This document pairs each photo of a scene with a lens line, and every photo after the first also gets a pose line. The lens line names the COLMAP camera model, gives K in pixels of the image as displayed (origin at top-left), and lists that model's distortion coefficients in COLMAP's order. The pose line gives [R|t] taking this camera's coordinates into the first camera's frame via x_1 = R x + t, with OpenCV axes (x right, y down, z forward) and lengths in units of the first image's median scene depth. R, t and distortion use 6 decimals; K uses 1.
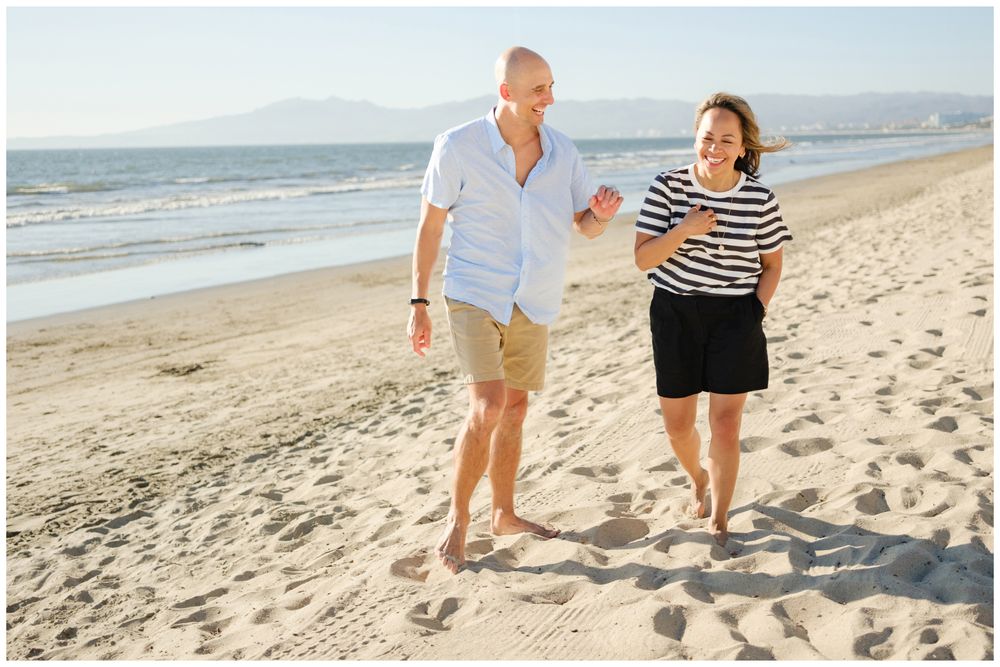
lens RADIAL K [[1117.3, 0, 498.8], [0, 1117.3, 336.5], [0, 0, 1]] dist [-0.008276, 0.000000]
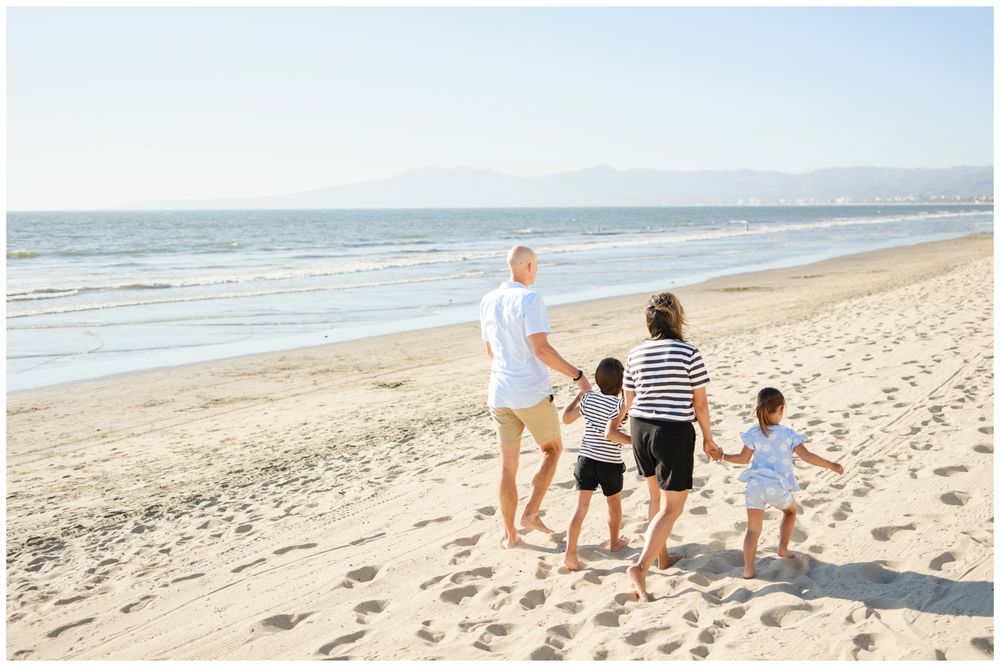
lens RADIAL K [[1025.9, 0, 498.0], [0, 1025.9, 331.5], [0, 0, 1]] dist [0.002956, 0.000000]
pose [[0.994063, 0.026127, -0.105623, 0.030251], [-0.031485, 0.998284, -0.049376, 0.031132], [0.104152, 0.052408, 0.993180, -0.648621]]
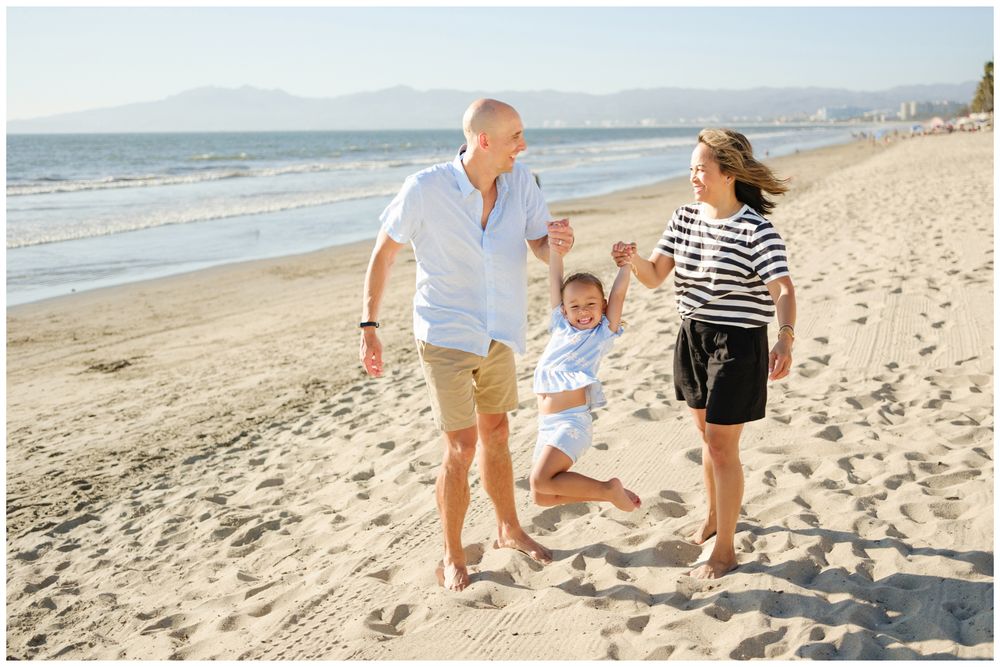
lens RADIAL K [[1081.2, 0, 497.7], [0, 1081.2, 333.3], [0, 0, 1]] dist [-0.009584, 0.000000]
pose [[0.996747, -0.005048, 0.080436, -0.011324], [0.004014, 0.999907, 0.013006, -0.017846], [-0.080494, -0.012641, 0.996675, -0.029585]]
